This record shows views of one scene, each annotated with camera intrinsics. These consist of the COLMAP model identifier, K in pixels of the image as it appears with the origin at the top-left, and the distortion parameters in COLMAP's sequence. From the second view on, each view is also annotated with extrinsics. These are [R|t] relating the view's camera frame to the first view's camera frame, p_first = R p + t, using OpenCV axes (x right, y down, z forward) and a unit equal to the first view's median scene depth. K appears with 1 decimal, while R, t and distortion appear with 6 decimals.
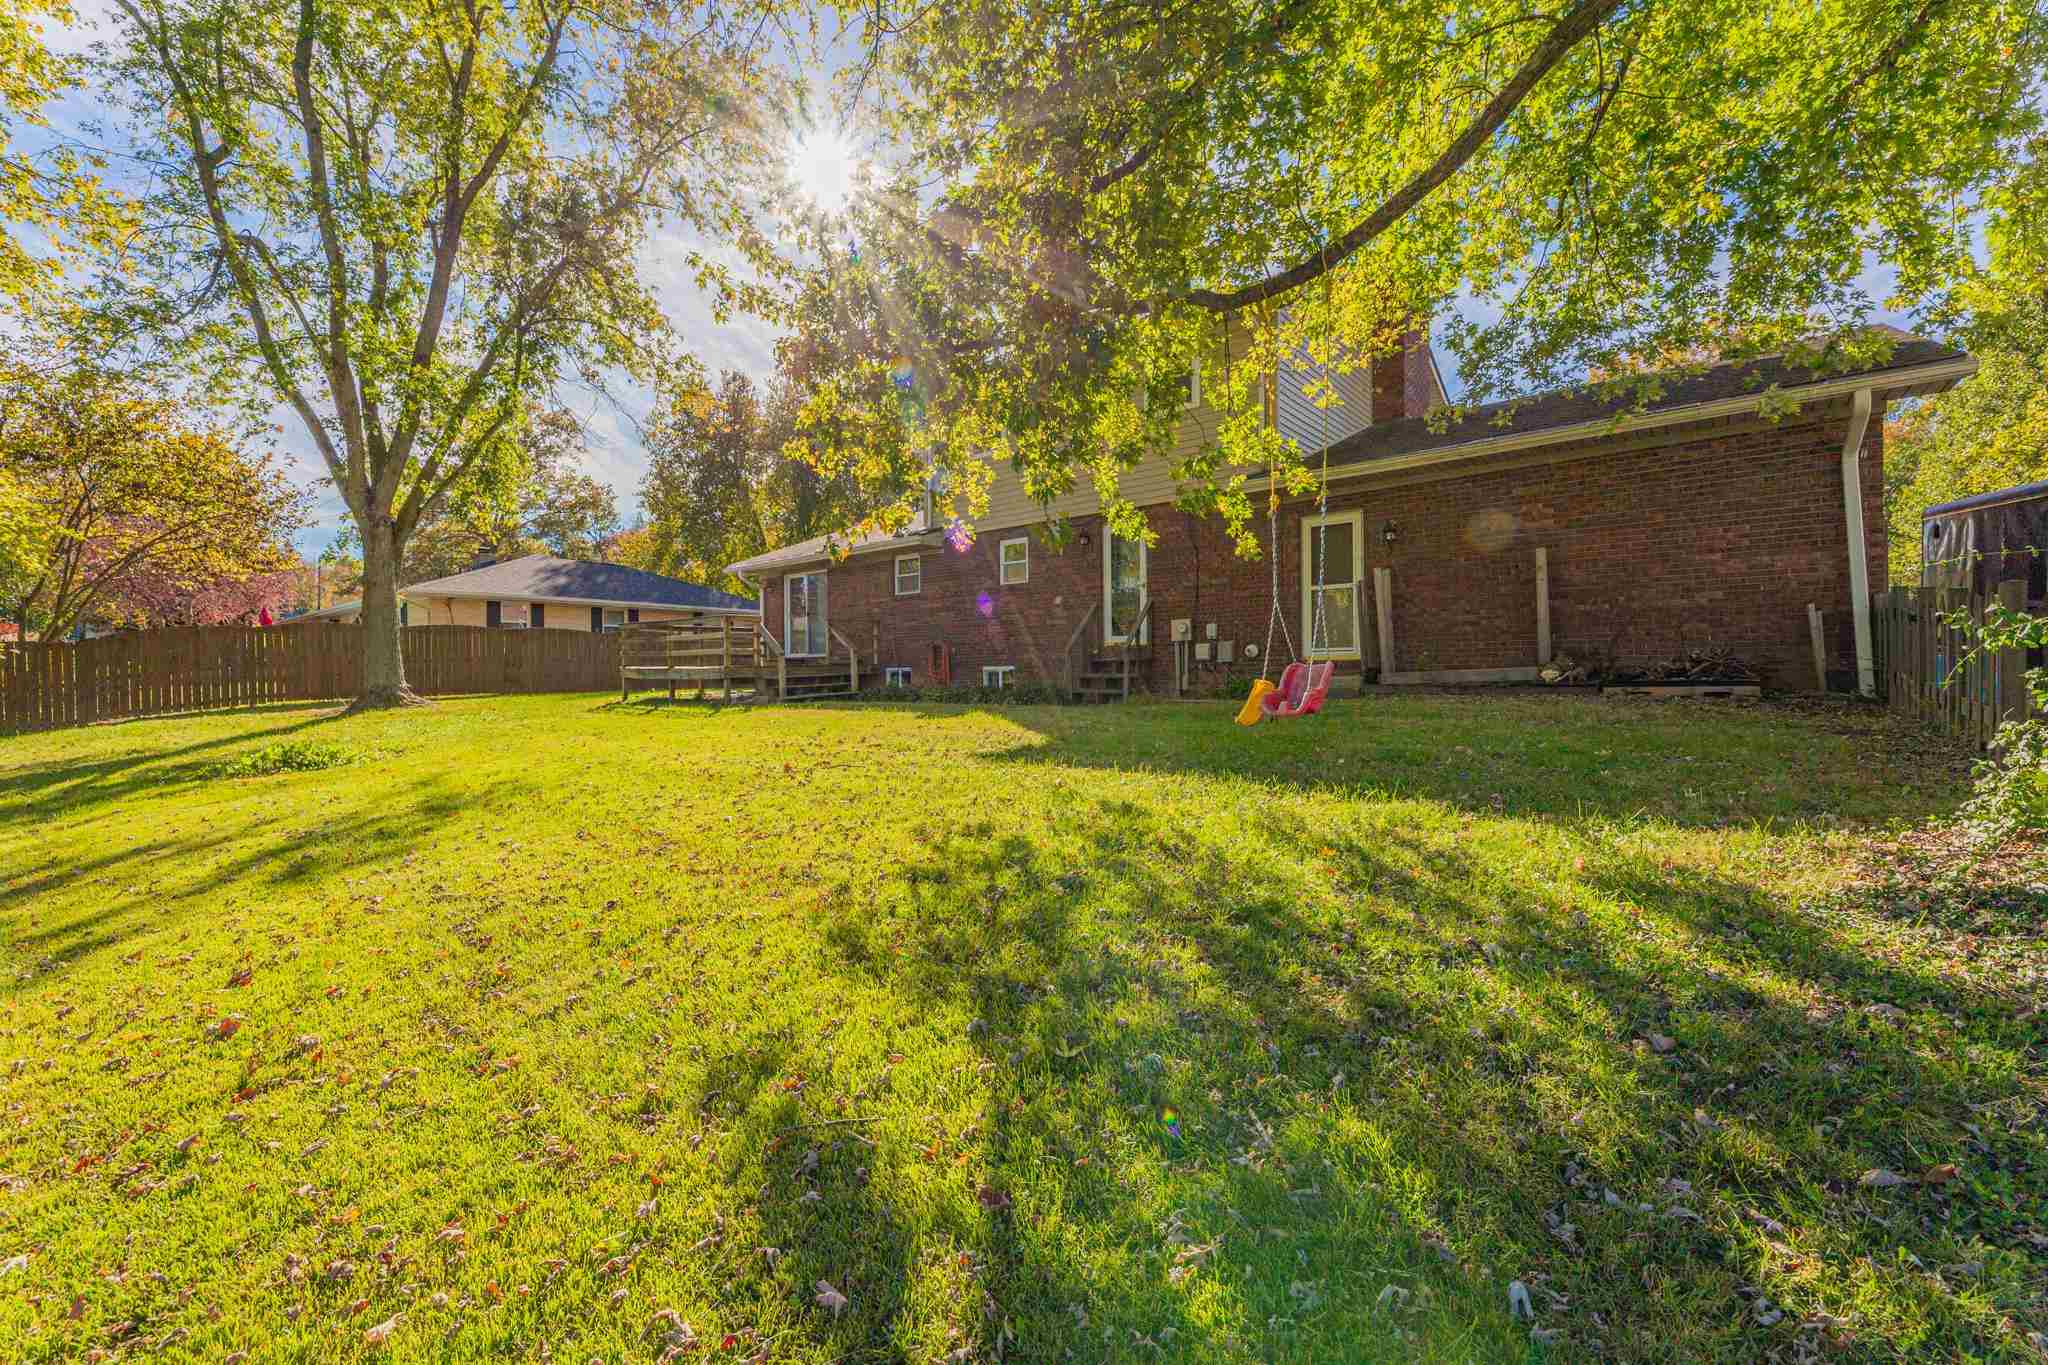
lens RADIAL K [[829.3, 0, 1024.5], [0, 829.3, 676.7], [0, 0, 1]] dist [0.003343, -0.000651]
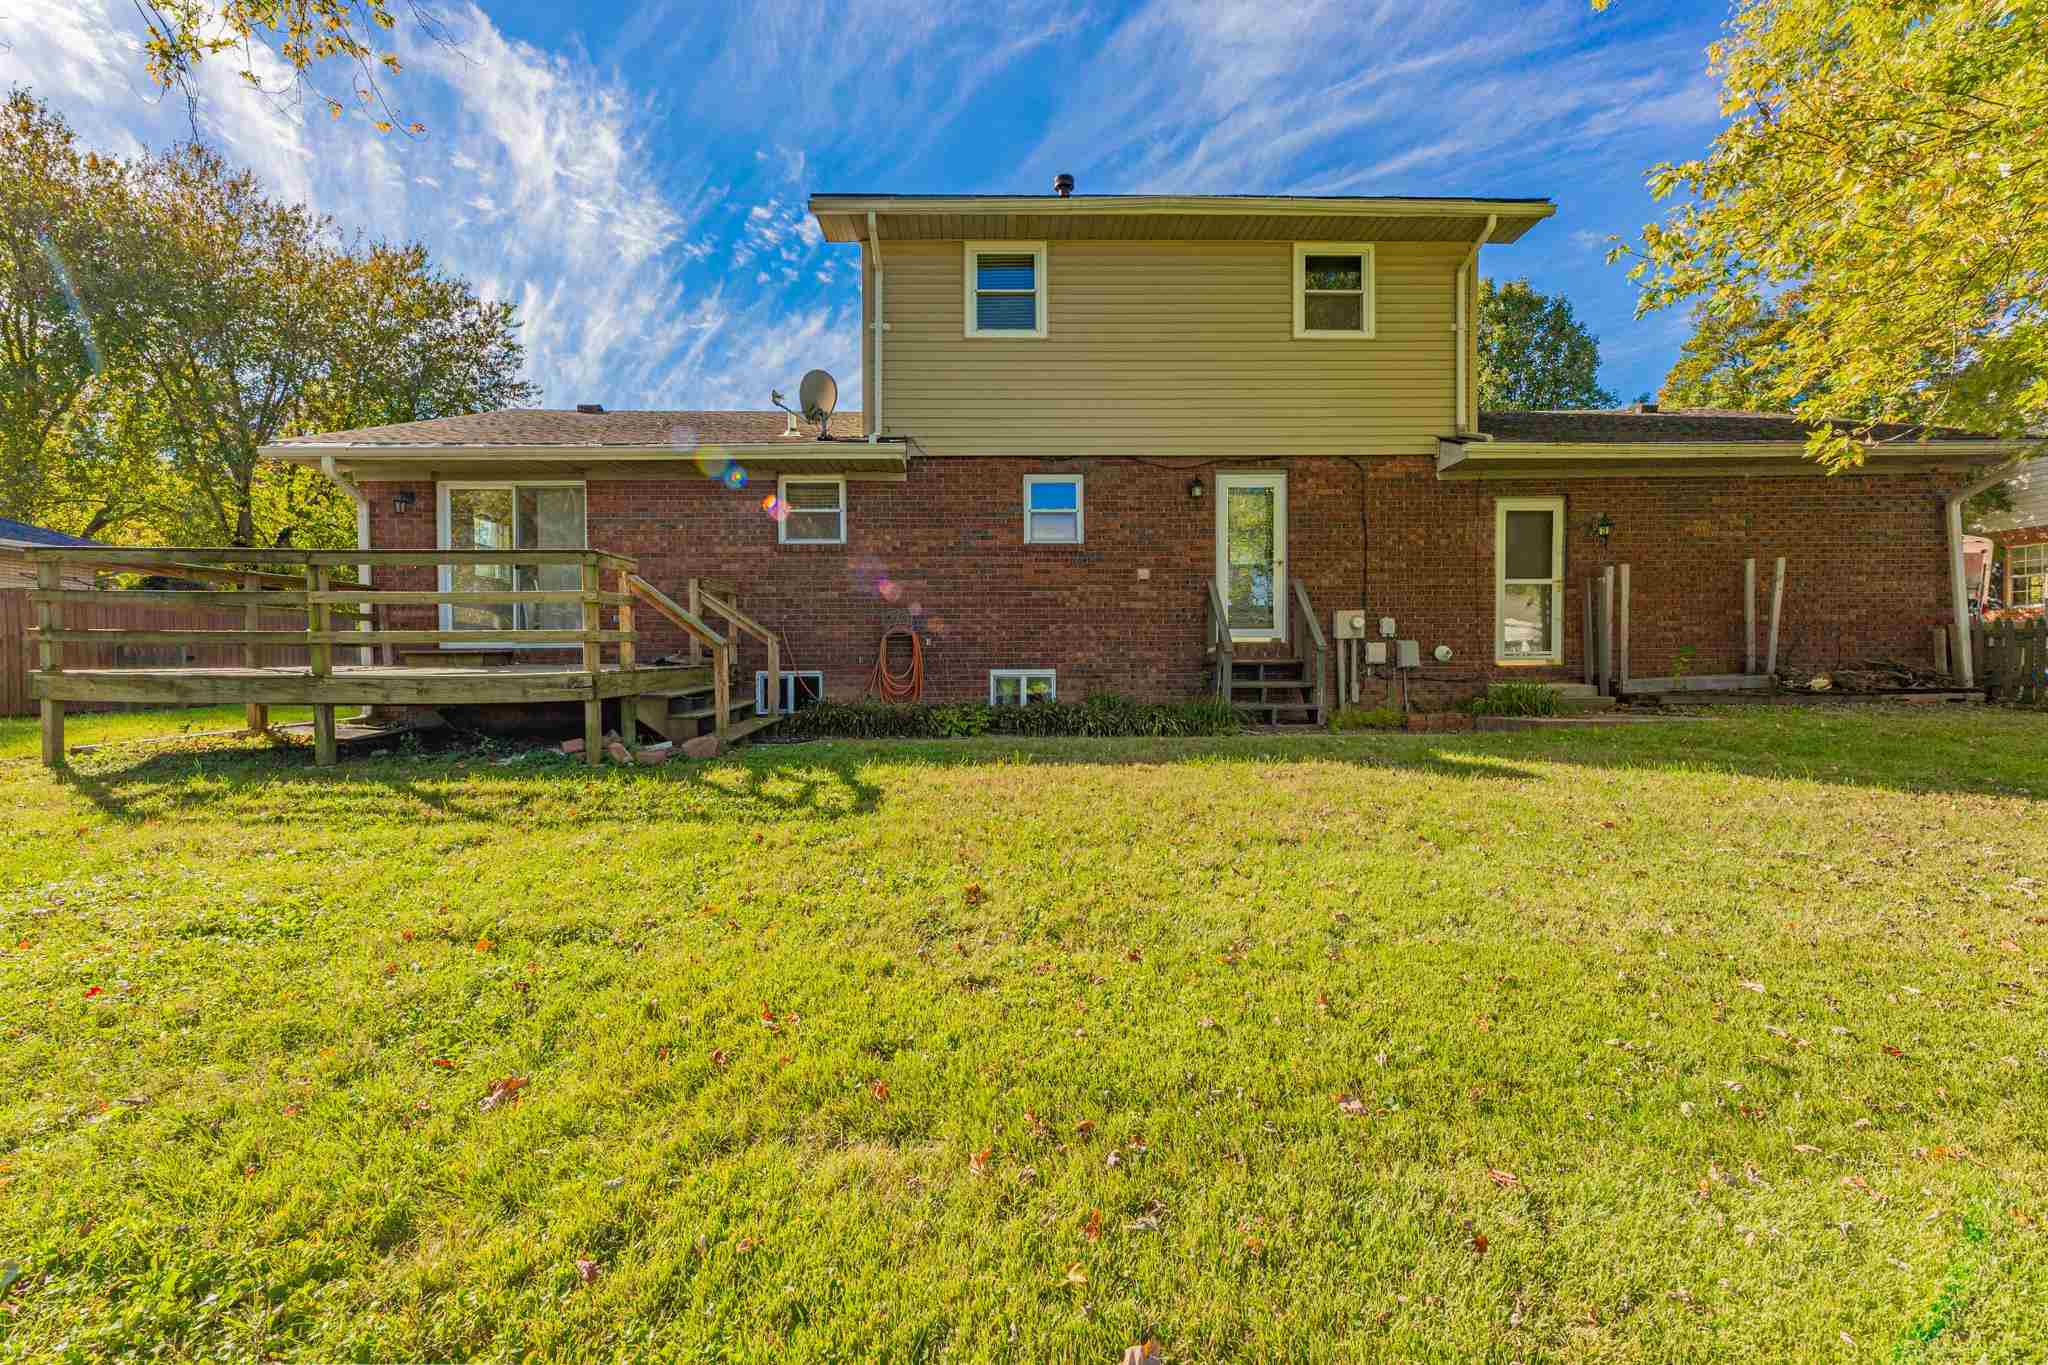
lens RADIAL K [[829.3, 0, 1024.0], [0, 829.3, 681.5], [0, 0, 1]] dist [0.003343, -0.000651]
pose [[0.753878, -0.008597, 0.656958, -0.558368], [0.002575, 0.999945, 0.010131, -0.012303], [-0.657009, -0.005946, 0.753859, 0.633780]]
